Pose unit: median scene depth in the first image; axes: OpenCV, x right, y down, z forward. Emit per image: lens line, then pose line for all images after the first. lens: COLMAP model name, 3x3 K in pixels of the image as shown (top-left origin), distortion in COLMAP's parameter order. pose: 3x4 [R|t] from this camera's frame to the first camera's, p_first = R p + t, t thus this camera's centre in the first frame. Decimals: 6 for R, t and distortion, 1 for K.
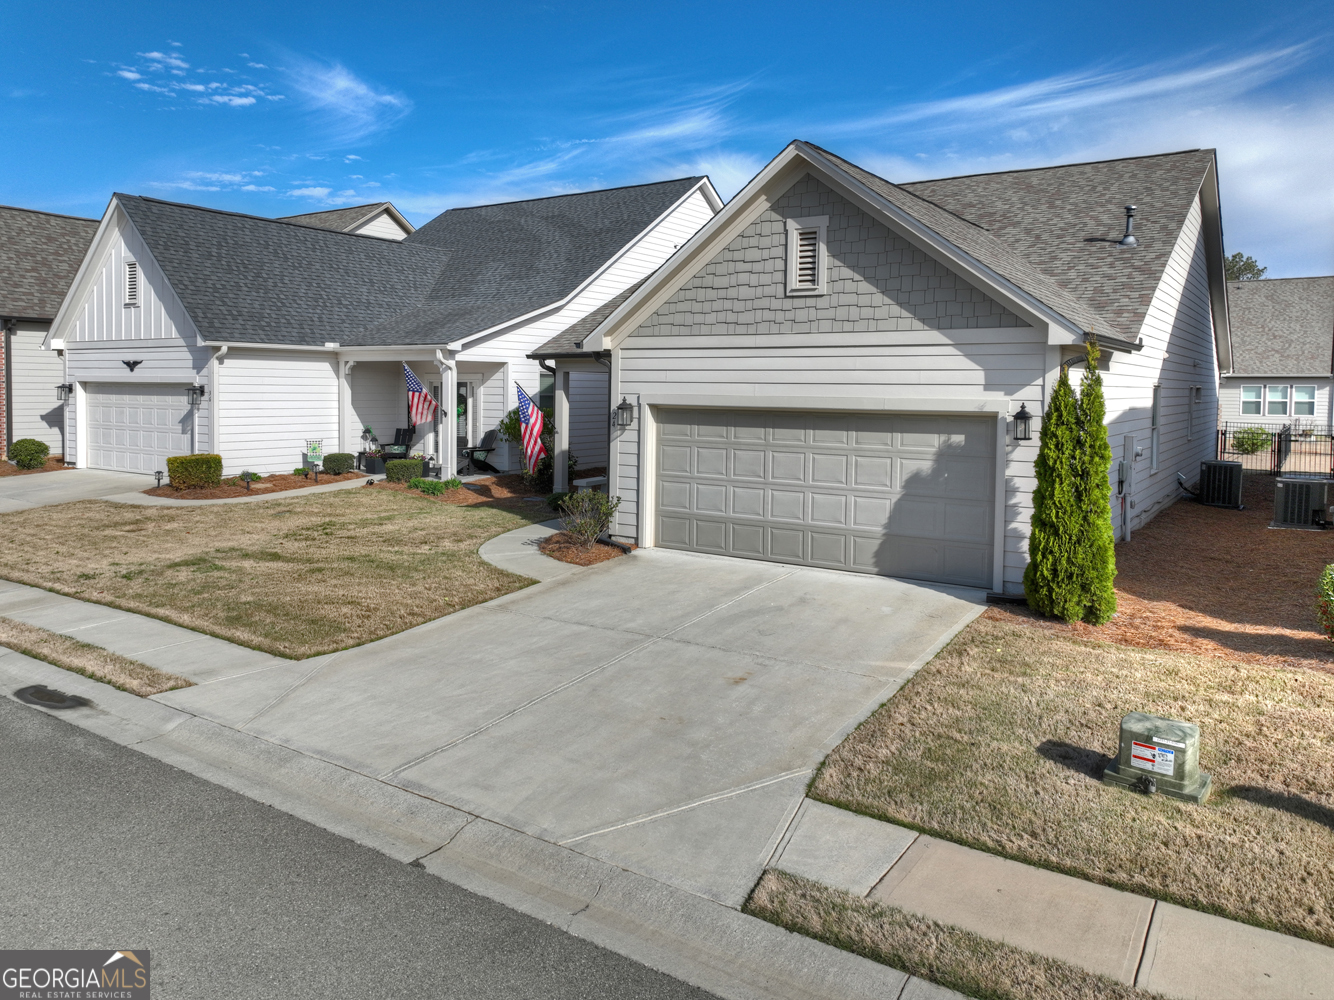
lens RADIAL K [[973.2, 0, 667.0], [0, 973.2, 500.0], [0, 0, 1]] dist [-0.001836, -0.005095]
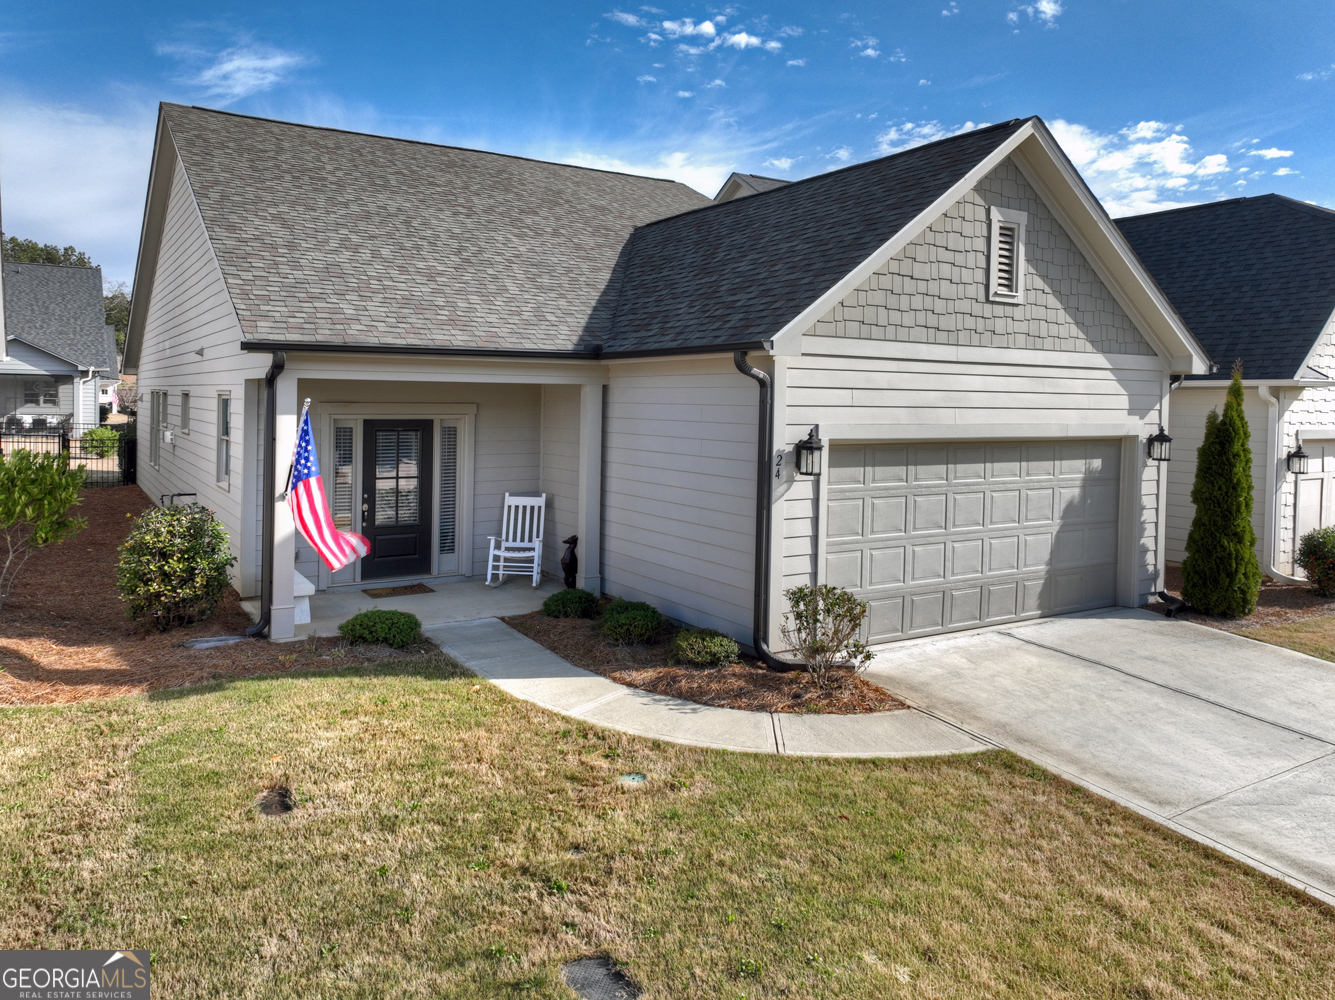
lens RADIAL K [[974.0, 0, 667.5], [0, 974.0, 500.0], [0, 0, 1]] dist [-0.001836, -0.005095]
pose [[0.405369, -0.085380, 0.910157, -0.742197], [0.109264, 0.993017, 0.044489, -0.110383], [-0.907600, 0.081413, 0.411868, 0.926104]]
